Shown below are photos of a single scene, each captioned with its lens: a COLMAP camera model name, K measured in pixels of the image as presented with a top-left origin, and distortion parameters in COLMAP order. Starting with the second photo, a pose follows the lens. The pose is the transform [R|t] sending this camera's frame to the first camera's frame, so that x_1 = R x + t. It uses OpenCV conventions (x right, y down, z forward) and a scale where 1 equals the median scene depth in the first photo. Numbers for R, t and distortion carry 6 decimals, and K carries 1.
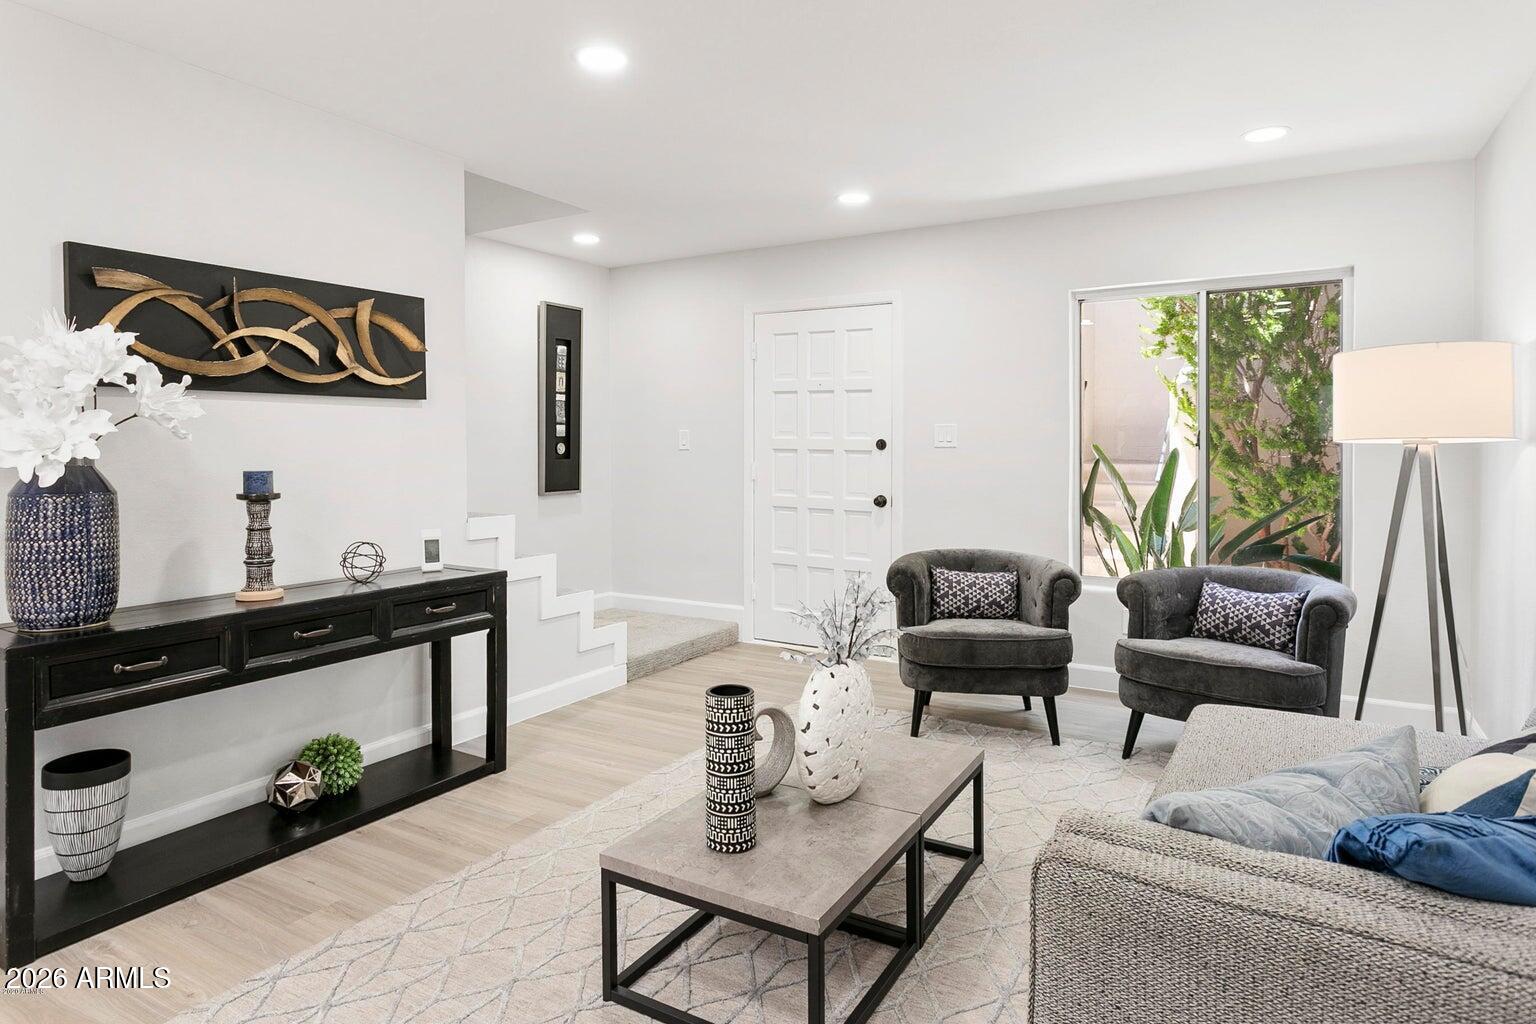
lens RADIAL K [[903.5, 0, 716.0], [0, 903.5, 482.7], [0, 0, 1]] dist [-0.006233, -0.000755]
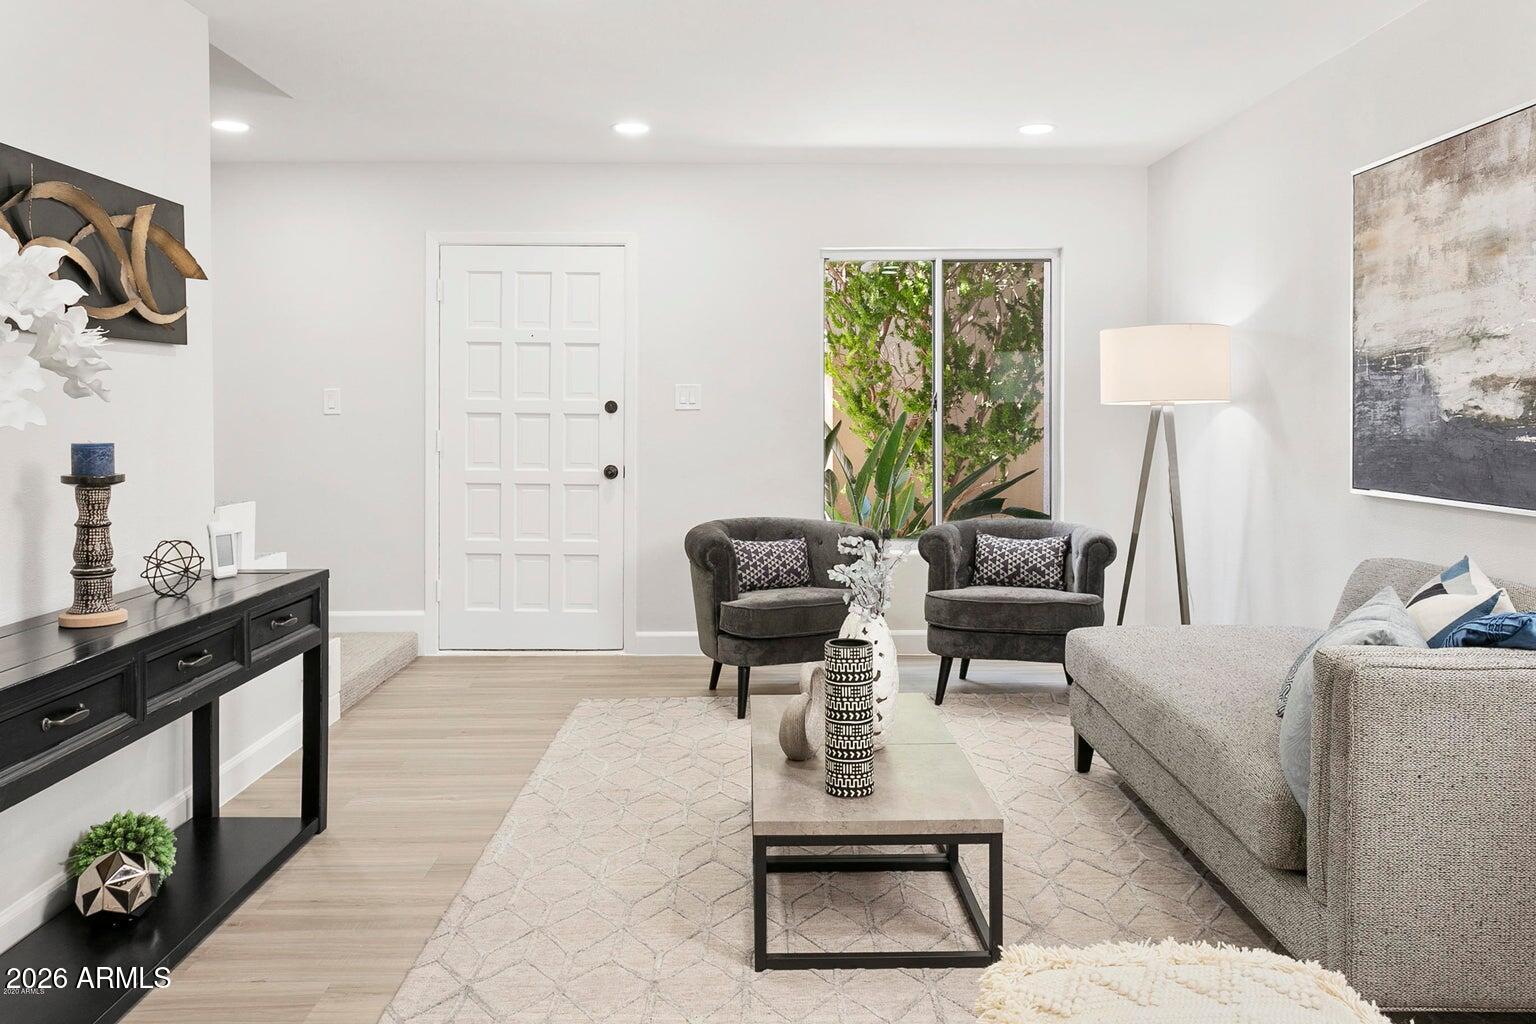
lens RADIAL K [[1165.7, 0, 766.2], [0, 1165.7, 462.1], [0, 0, 1]] dist [0.000497, -0.001833]
pose [[0.845193, -0.025326, 0.533861, -0.445007], [0.023130, 0.999674, 0.010807, 0.003325], [-0.533960, 0.003214, 0.845503, -0.046212]]
